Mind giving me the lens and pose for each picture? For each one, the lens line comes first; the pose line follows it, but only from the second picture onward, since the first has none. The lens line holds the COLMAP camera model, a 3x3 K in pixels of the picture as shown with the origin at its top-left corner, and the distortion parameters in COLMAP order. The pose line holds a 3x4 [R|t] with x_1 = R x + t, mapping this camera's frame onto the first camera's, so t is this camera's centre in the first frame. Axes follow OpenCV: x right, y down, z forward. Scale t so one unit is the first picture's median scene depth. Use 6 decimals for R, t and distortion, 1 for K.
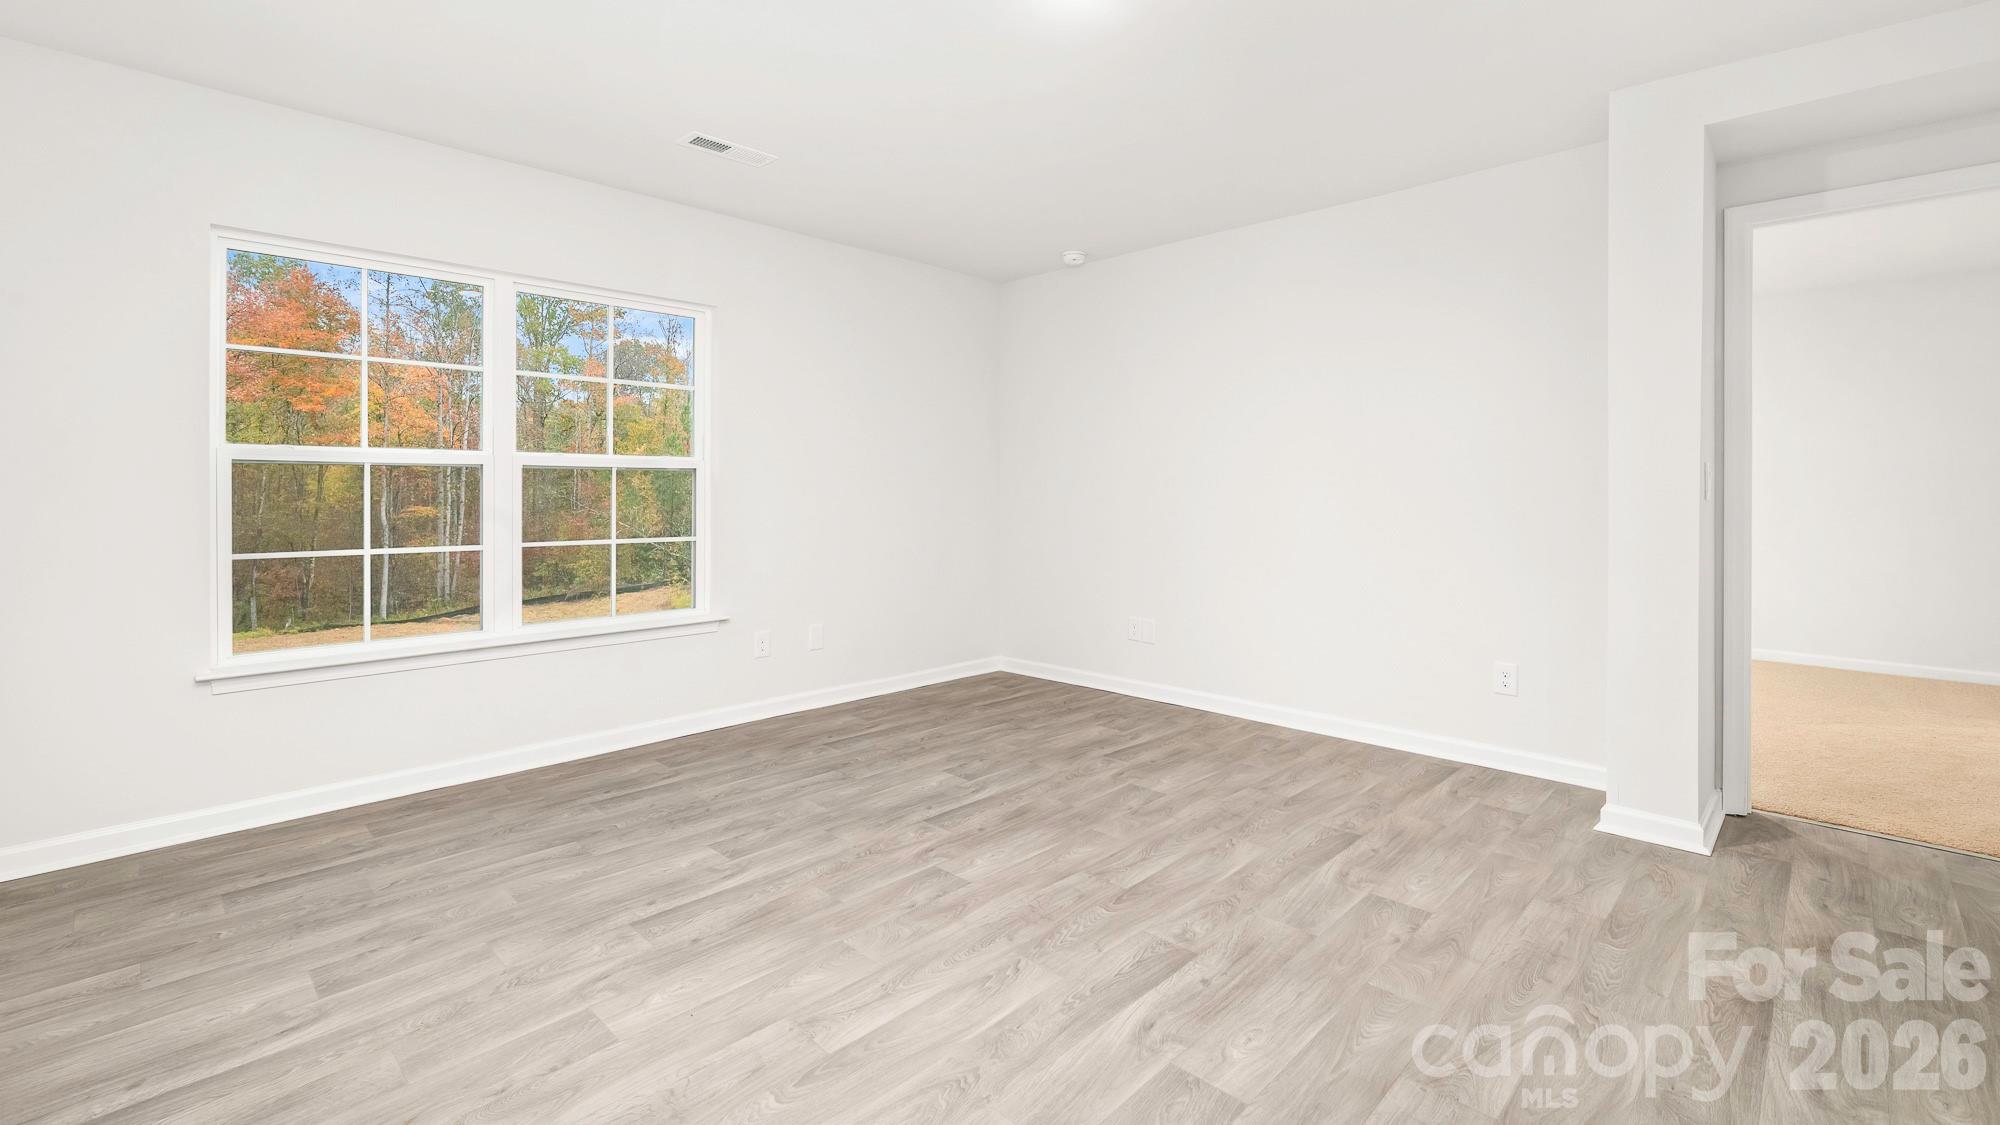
lens RADIAL K [[872.5, 0, 989.5], [0, 872.5, 529.9], [0, 0, 1]] dist [0.002968, -0.003169]
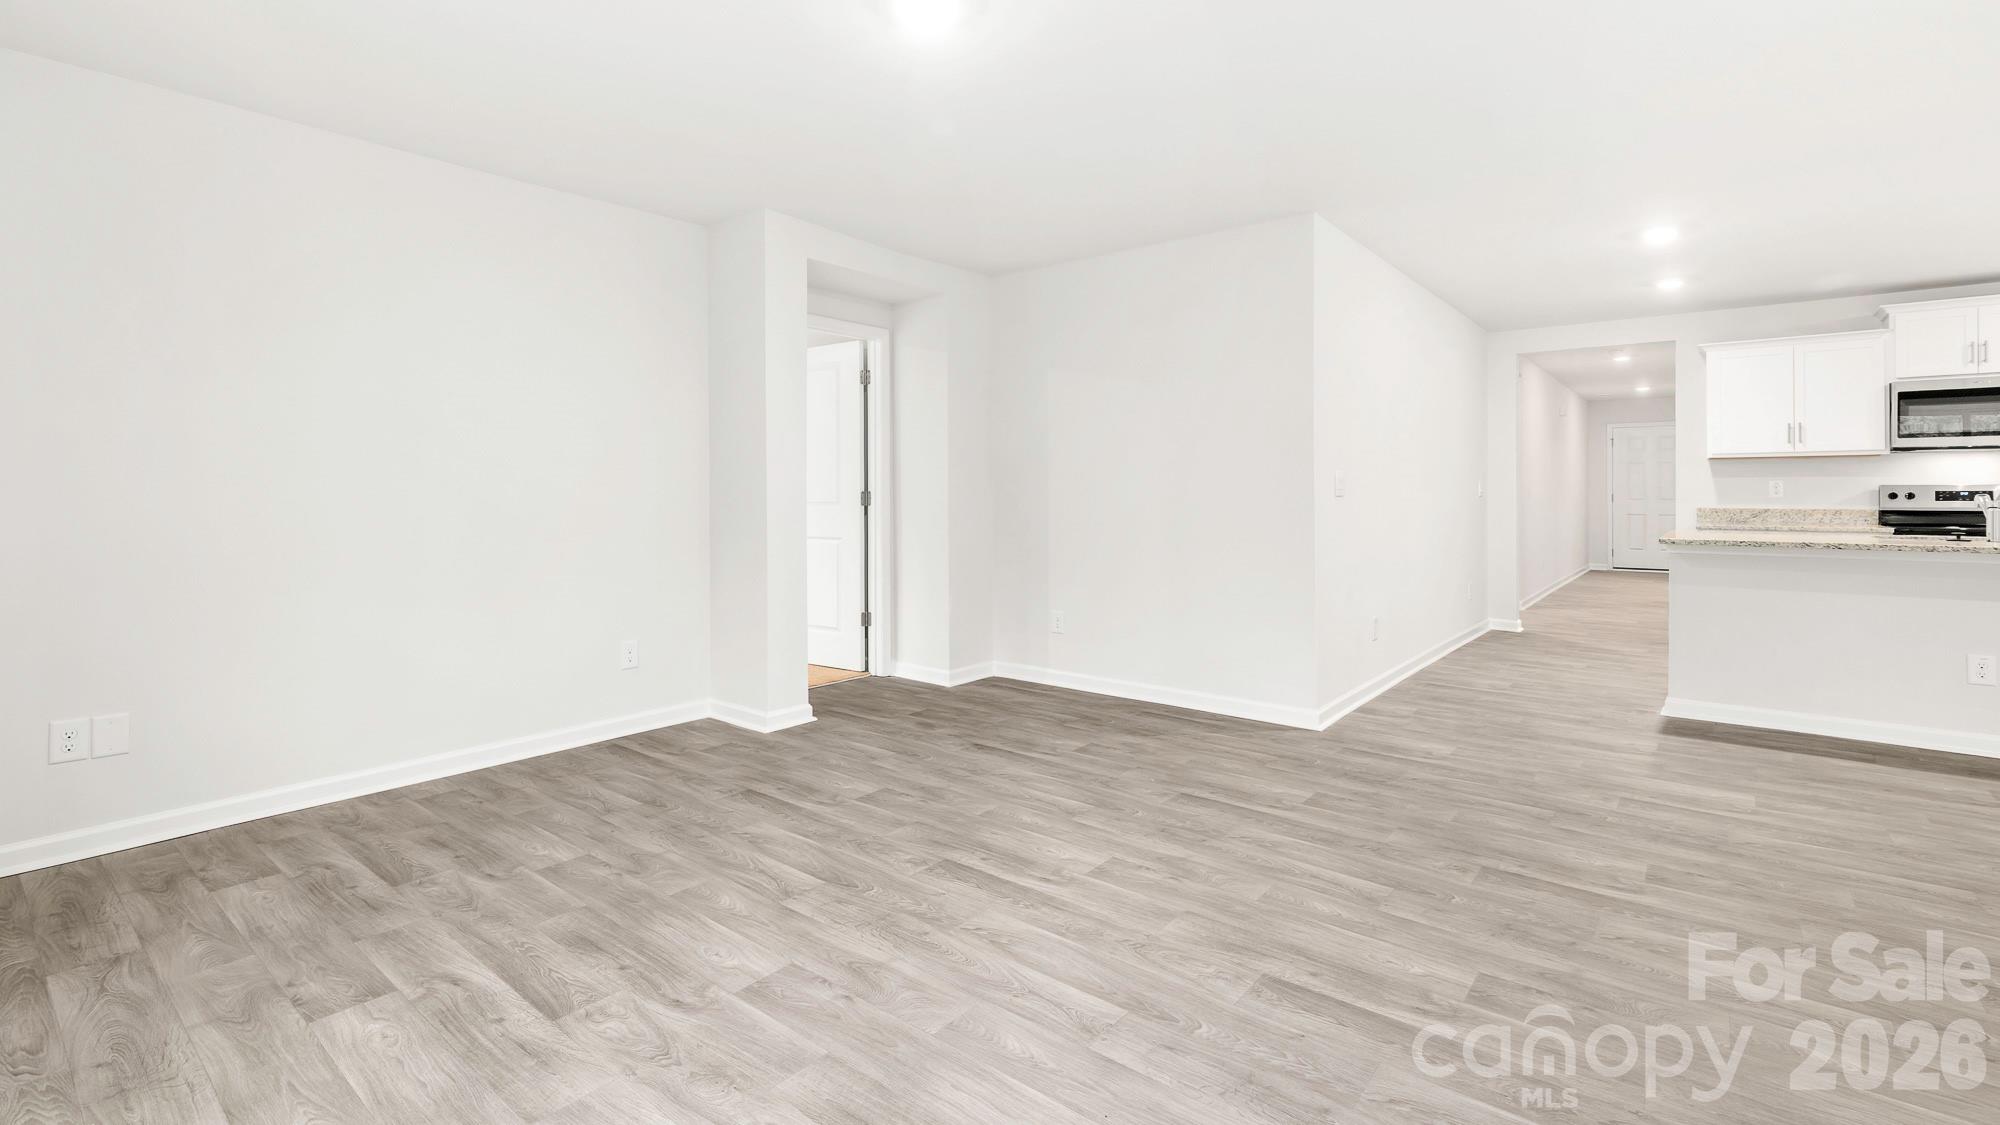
lens RADIAL K [[885.0, 0, 986.3], [0, 885.0, 454.3], [0, 0, 1]] dist [0.010153, -0.001488]
pose [[-0.083635, 0.041574, 0.995629, -0.821715], [0.051892, 0.997955, -0.037312, -0.035648], [-0.995144, 0.048545, -0.085621, 0.789159]]
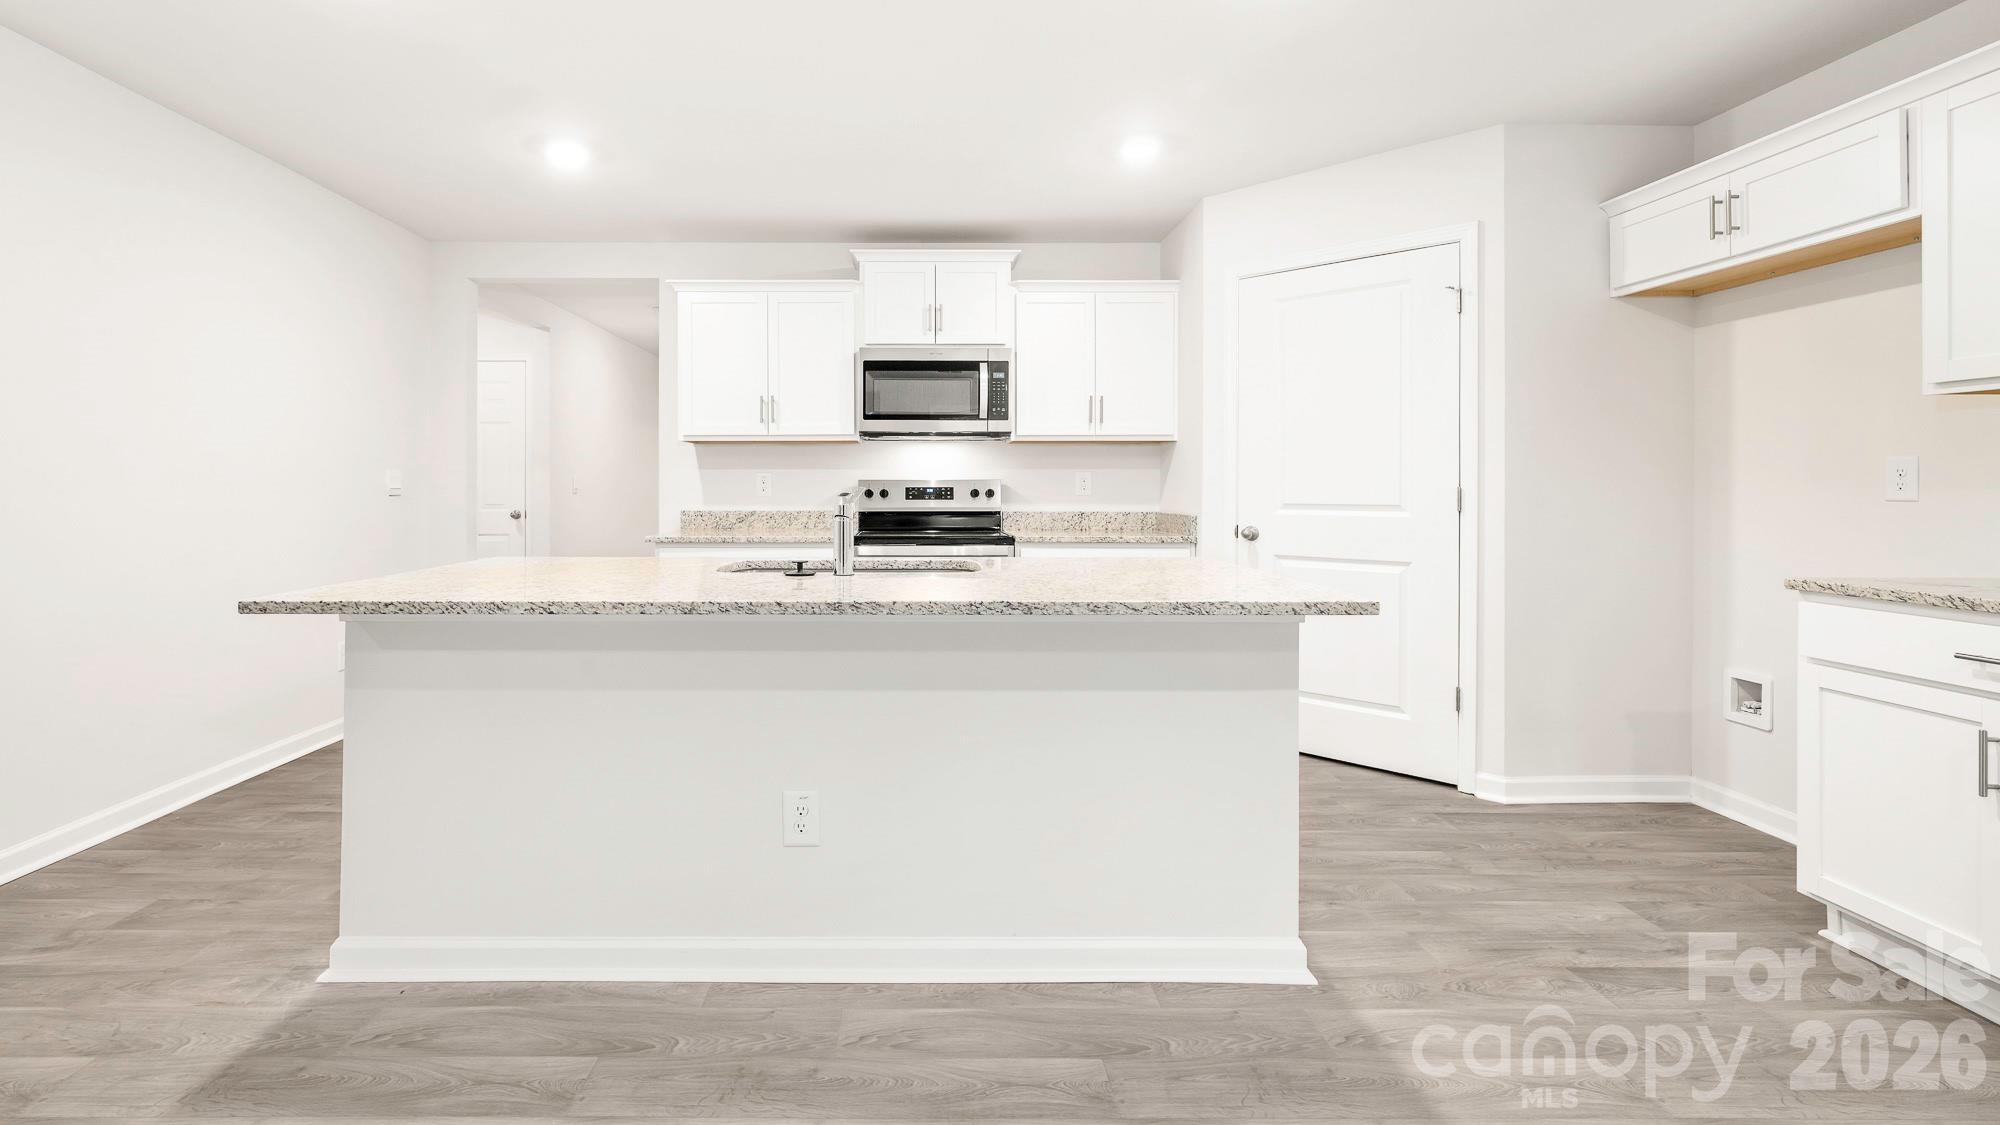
lens RADIAL K [[872.5, 0, 924.1], [0, 872.5, 515.7], [0, 0, 1]] dist [0.002968, -0.003169]
pose [[-0.681925, -0.025454, 0.730979, -0.211600], [0.037121, 0.996902, 0.069344, 0.023447], [-0.730480, 0.074422, -0.678867, -0.426647]]
